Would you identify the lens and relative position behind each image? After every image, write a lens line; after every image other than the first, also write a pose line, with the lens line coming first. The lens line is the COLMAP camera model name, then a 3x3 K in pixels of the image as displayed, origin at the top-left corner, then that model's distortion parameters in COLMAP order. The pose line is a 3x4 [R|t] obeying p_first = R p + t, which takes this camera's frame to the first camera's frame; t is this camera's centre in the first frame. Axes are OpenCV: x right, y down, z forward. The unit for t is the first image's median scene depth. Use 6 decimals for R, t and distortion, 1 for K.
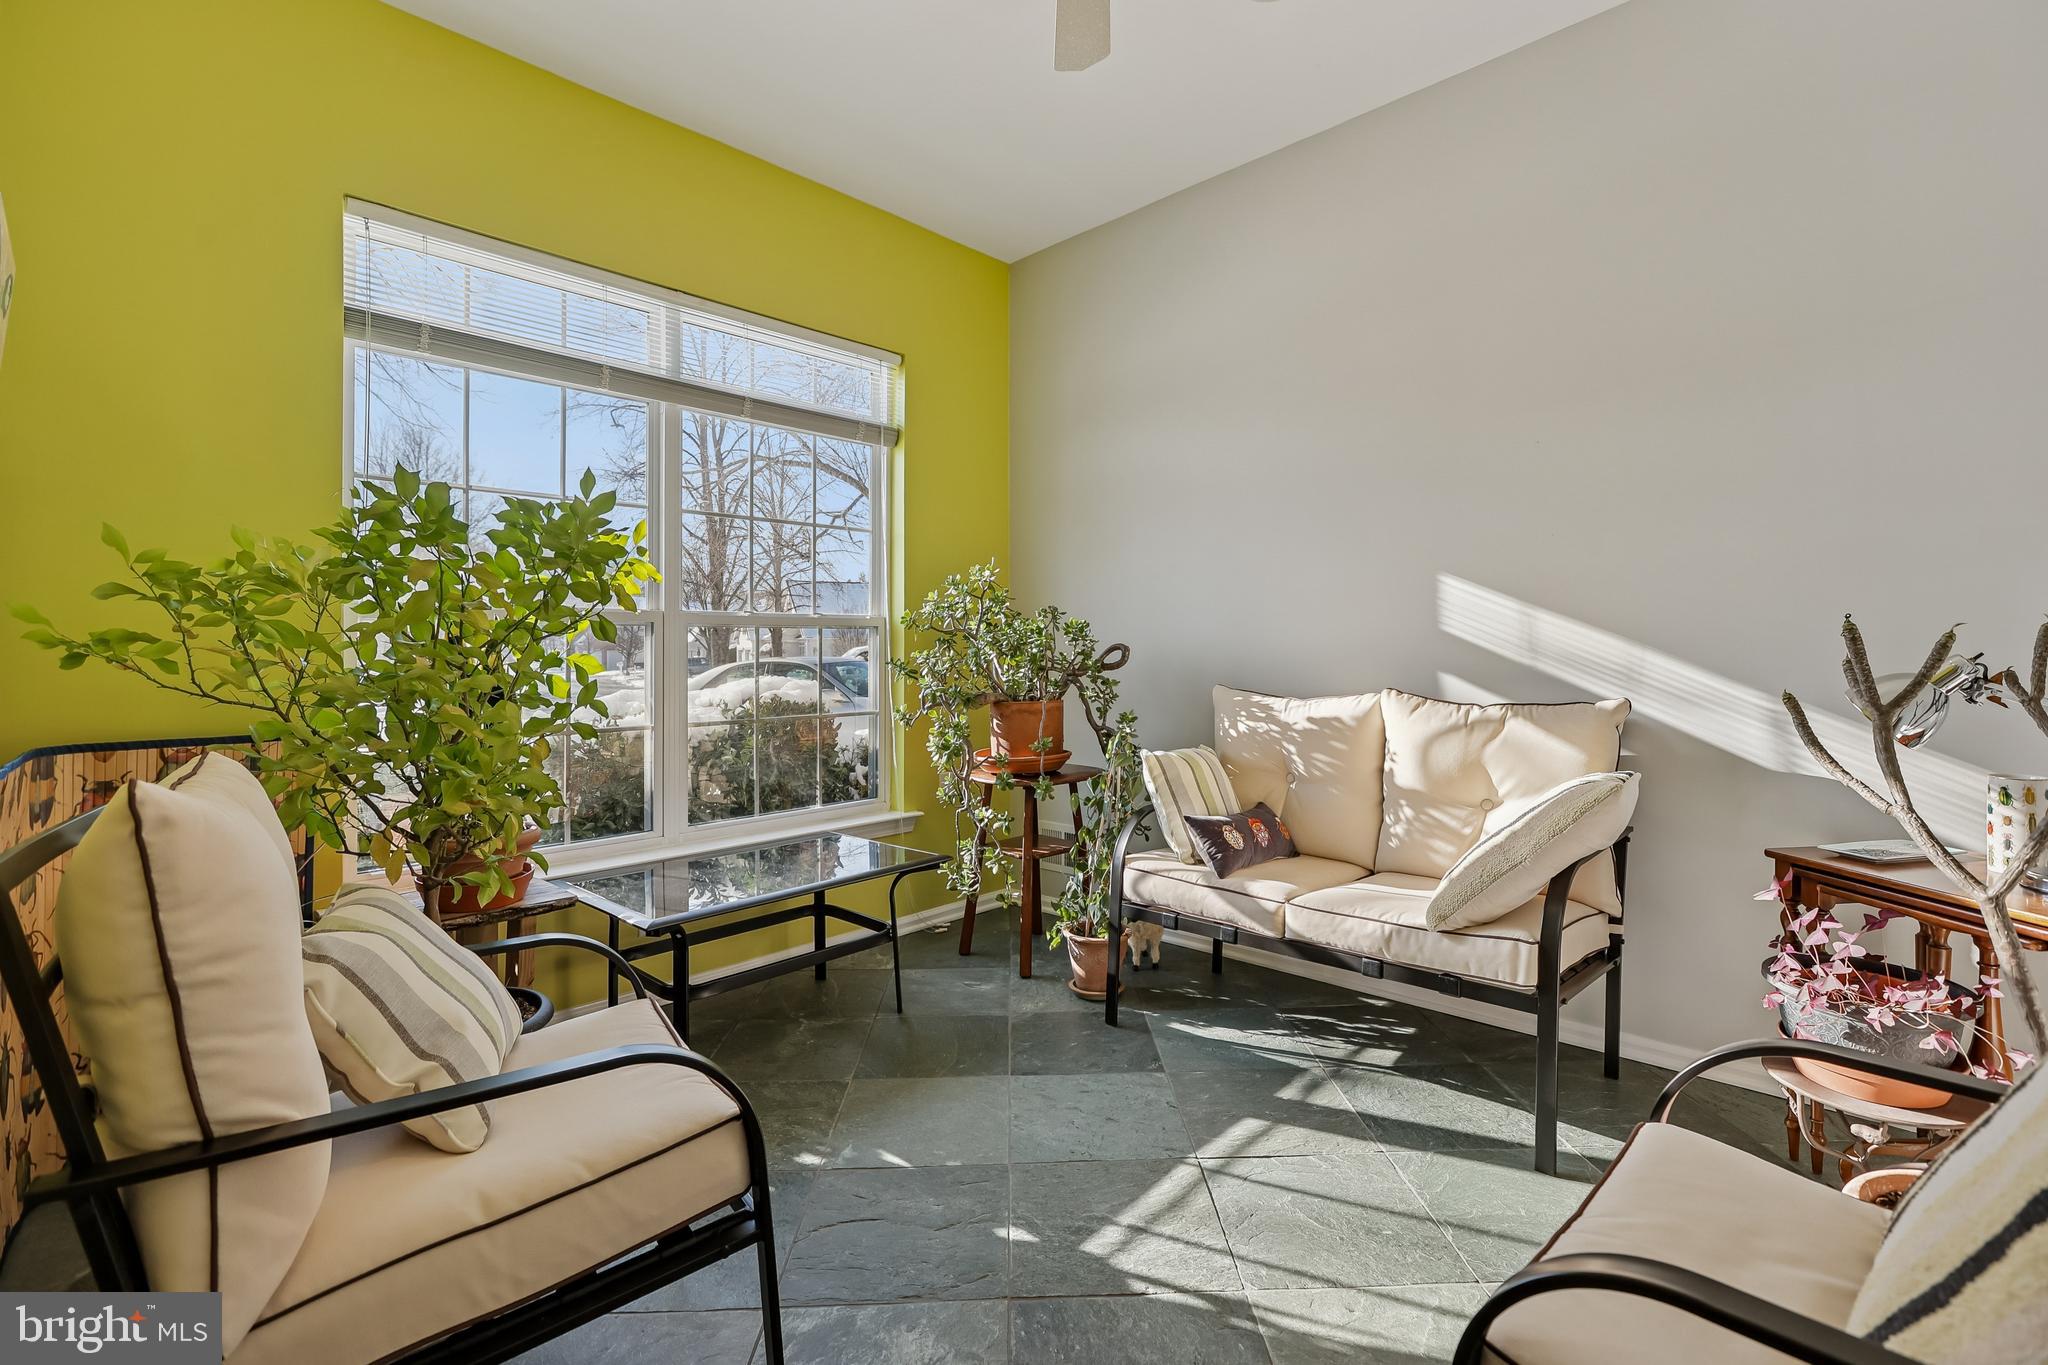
lens RADIAL K [[908.4, 0, 1025.2], [0, 908.4, 654.1], [0, 0, 1]] dist [-0.001707, 0.000308]
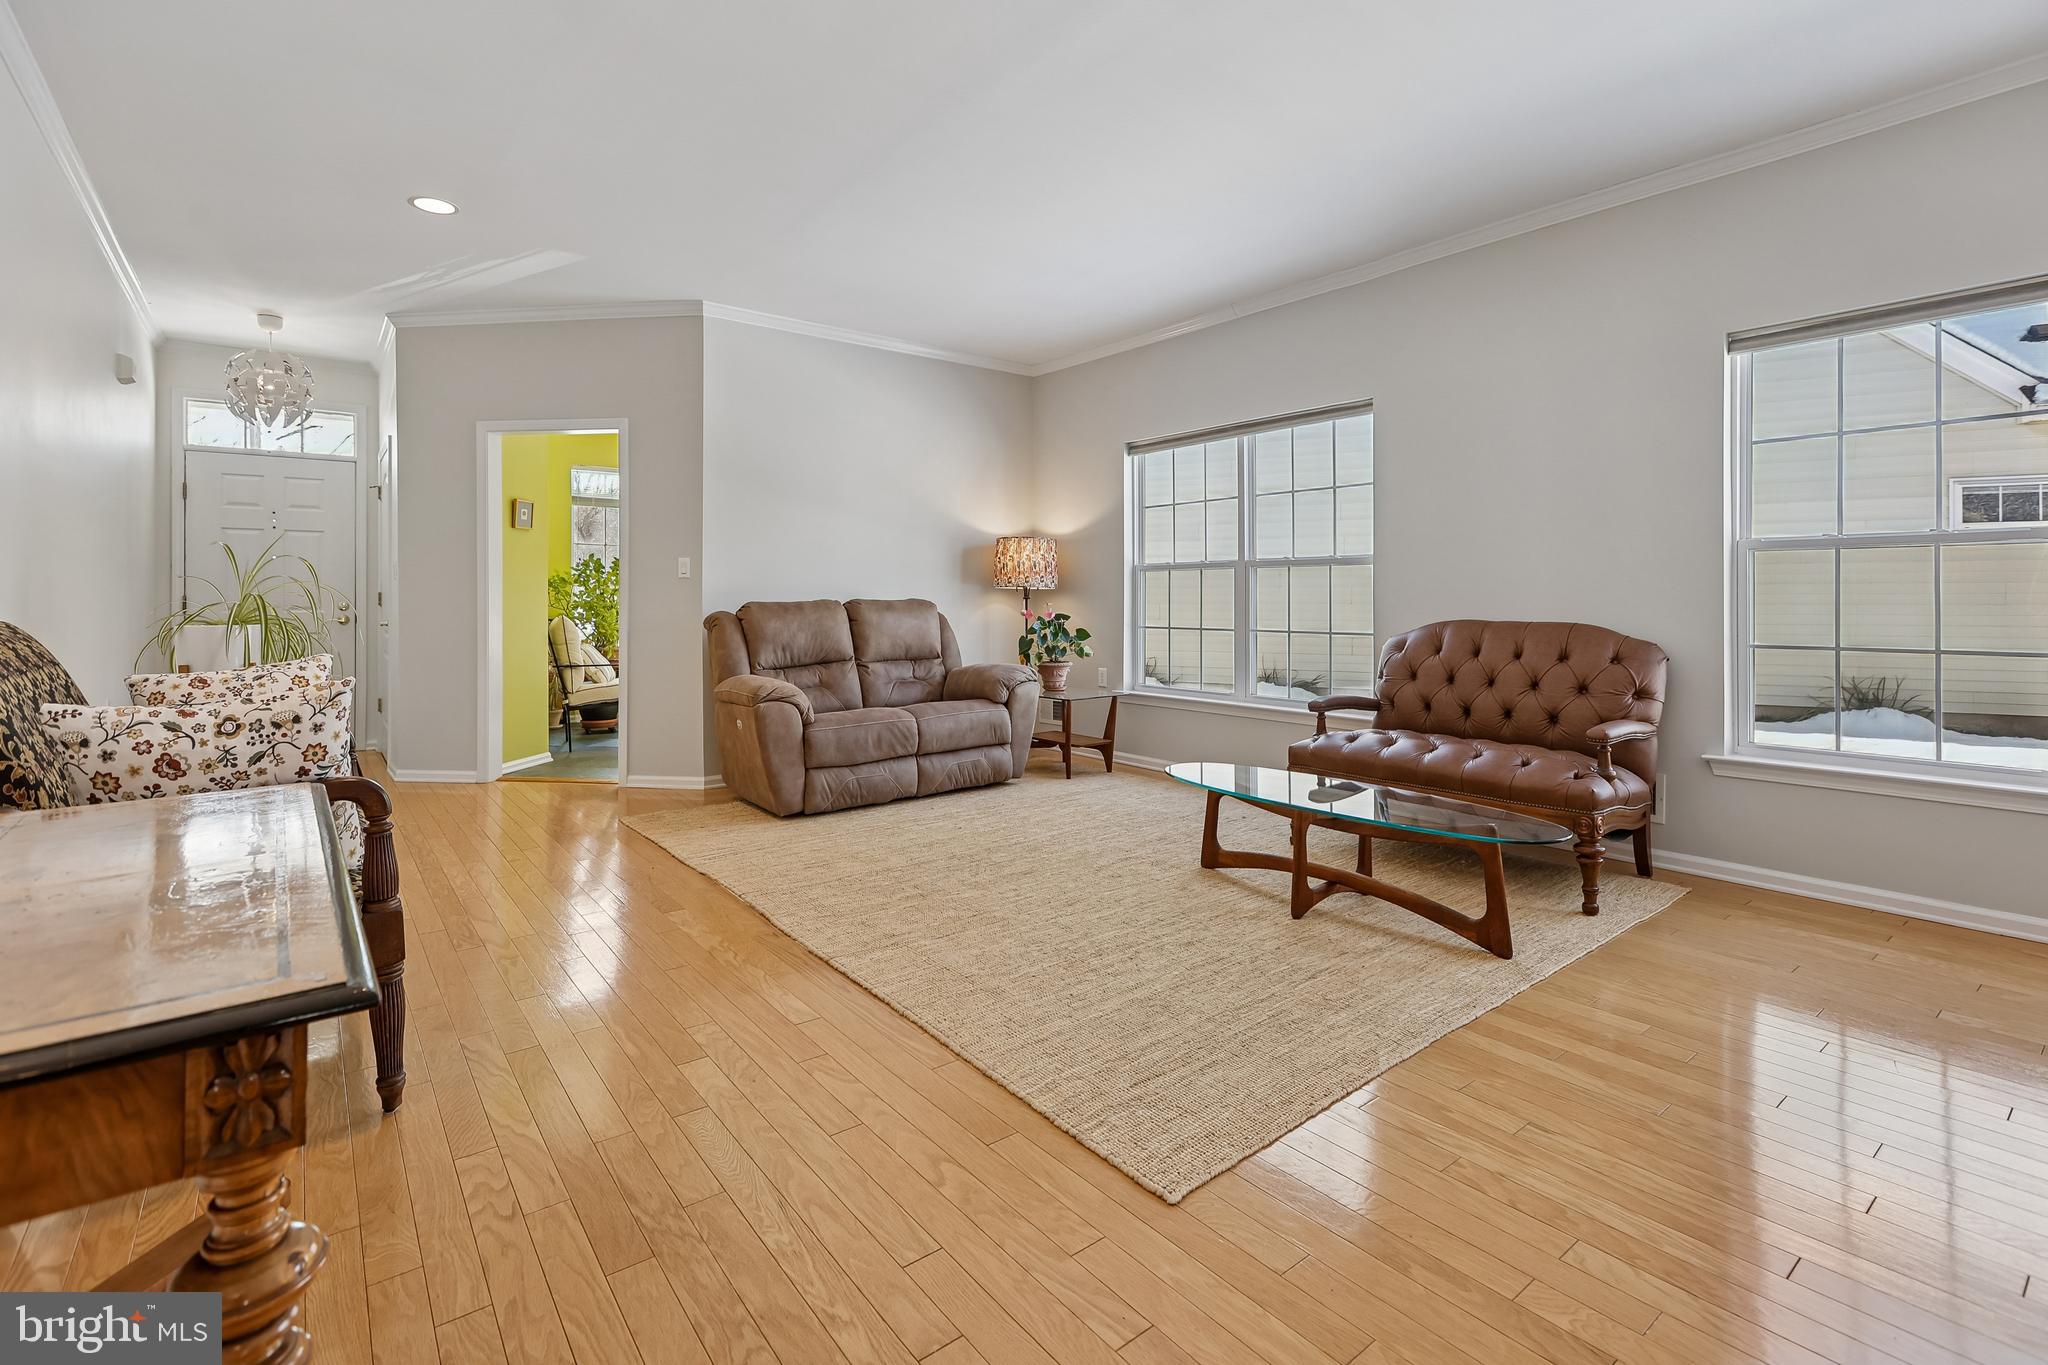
lens RADIAL K [[935.3, 0, 1031.8], [0, 935.3, 599.9], [0, 0, 1]] dist [-0.000764, 0.000258]
pose [[0.992268, 0.004713, -0.124026, 1.715560], [-0.004465, 0.999987, 0.002281, -0.008059], [0.124036, -0.001710, 0.992276, -2.777407]]
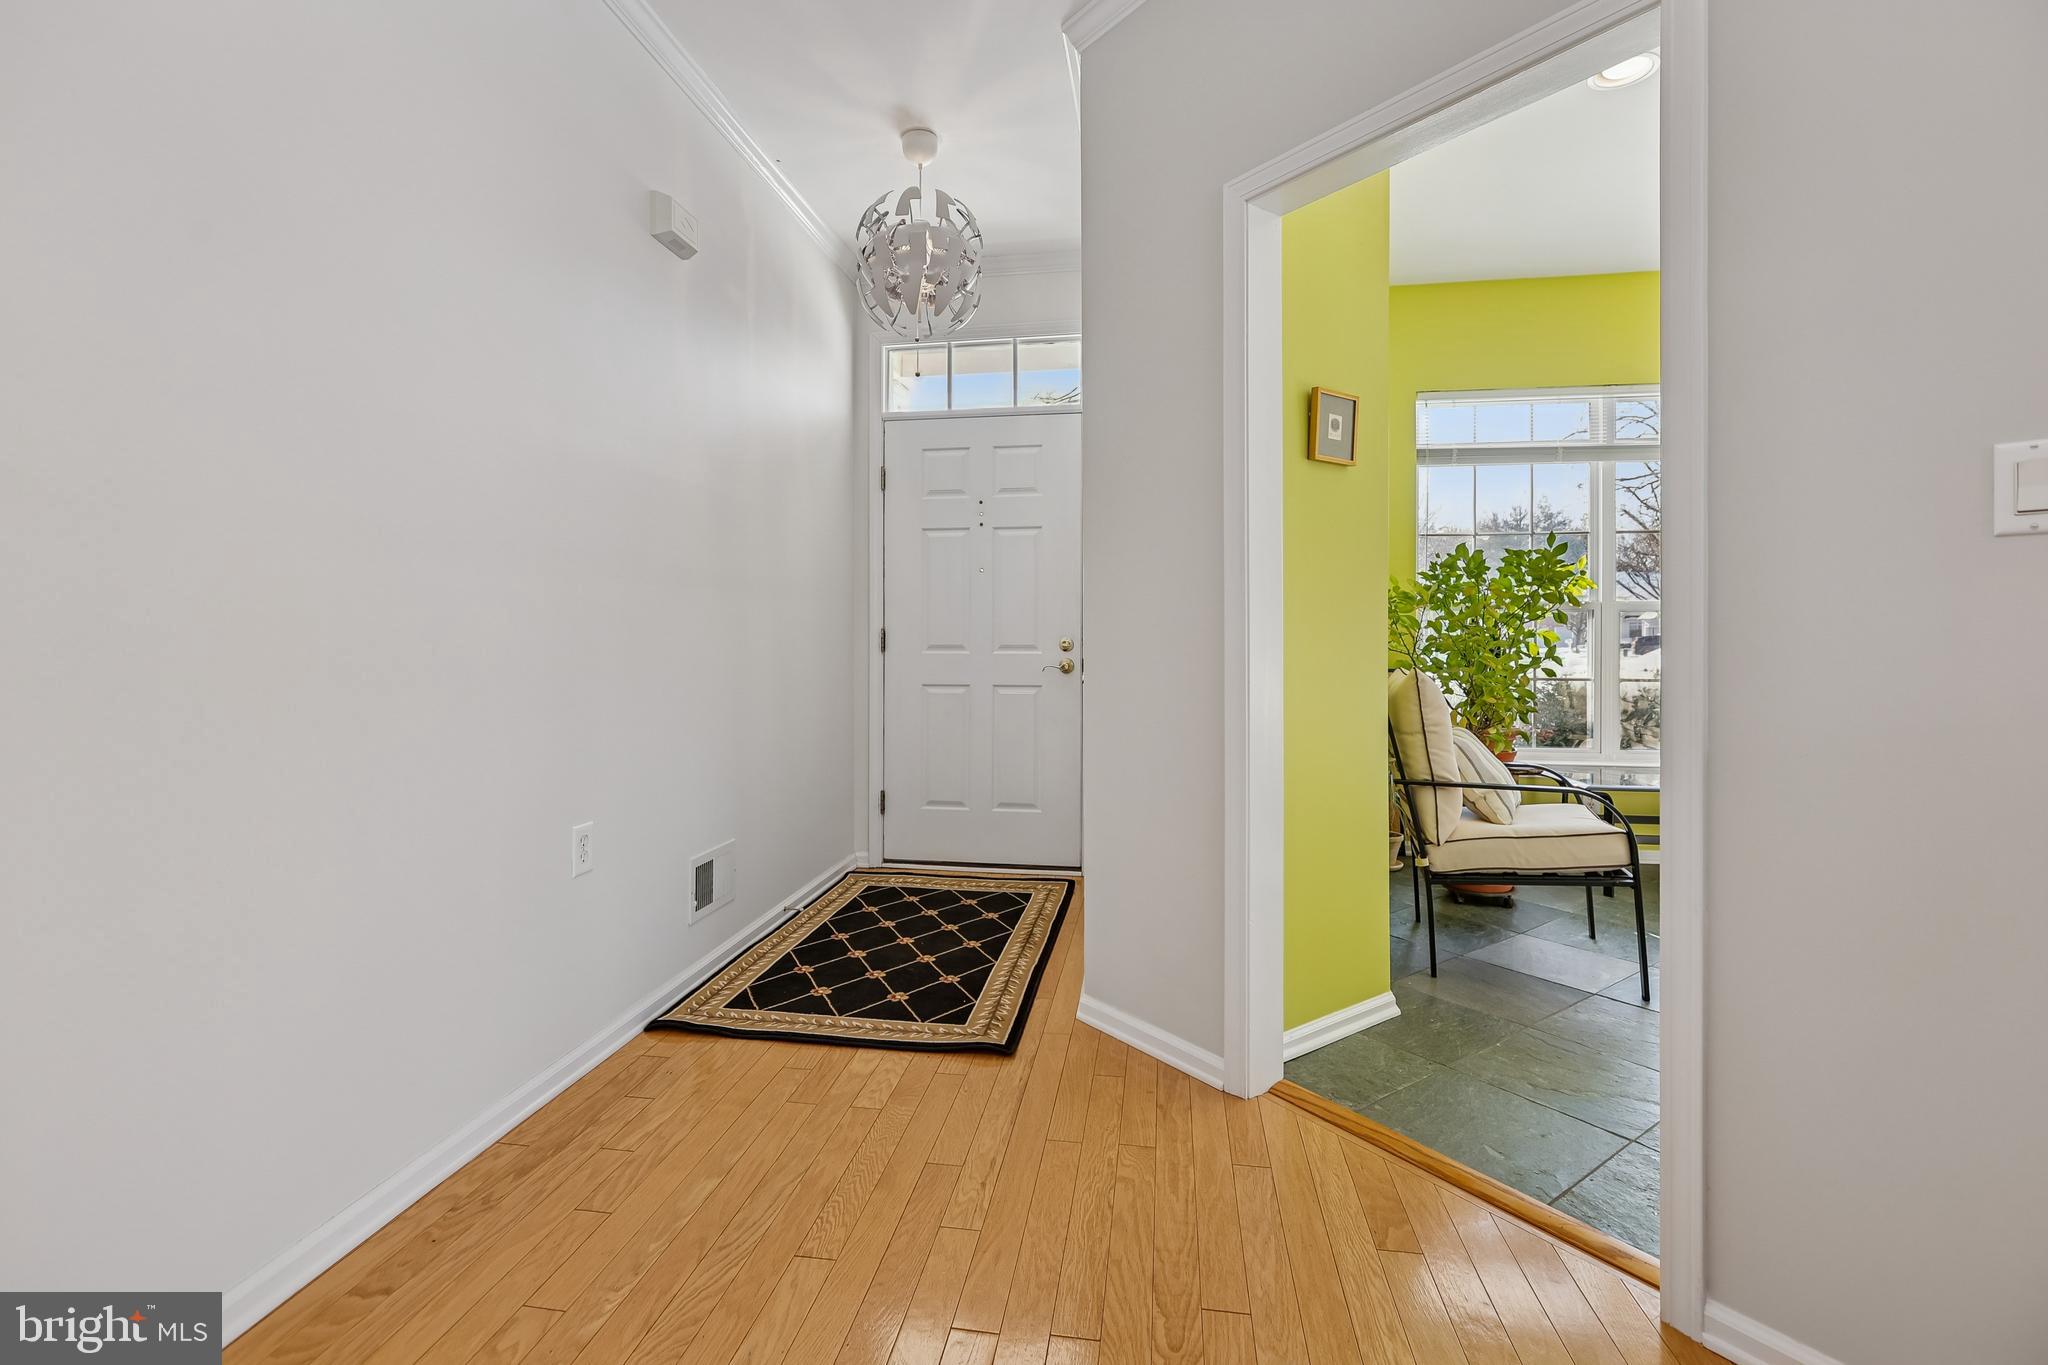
lens RADIAL K [[920.5, 0, 1009.7], [0, 920.5, 632.0], [0, 0, 1]] dist [0.002344, 0.000094]
pose [[0.569530, 0.003835, -0.821962, 0.437815], [-0.002726, 0.999992, 0.002776, 0.000445], [0.821966, 0.000660, 0.569536, -0.985770]]
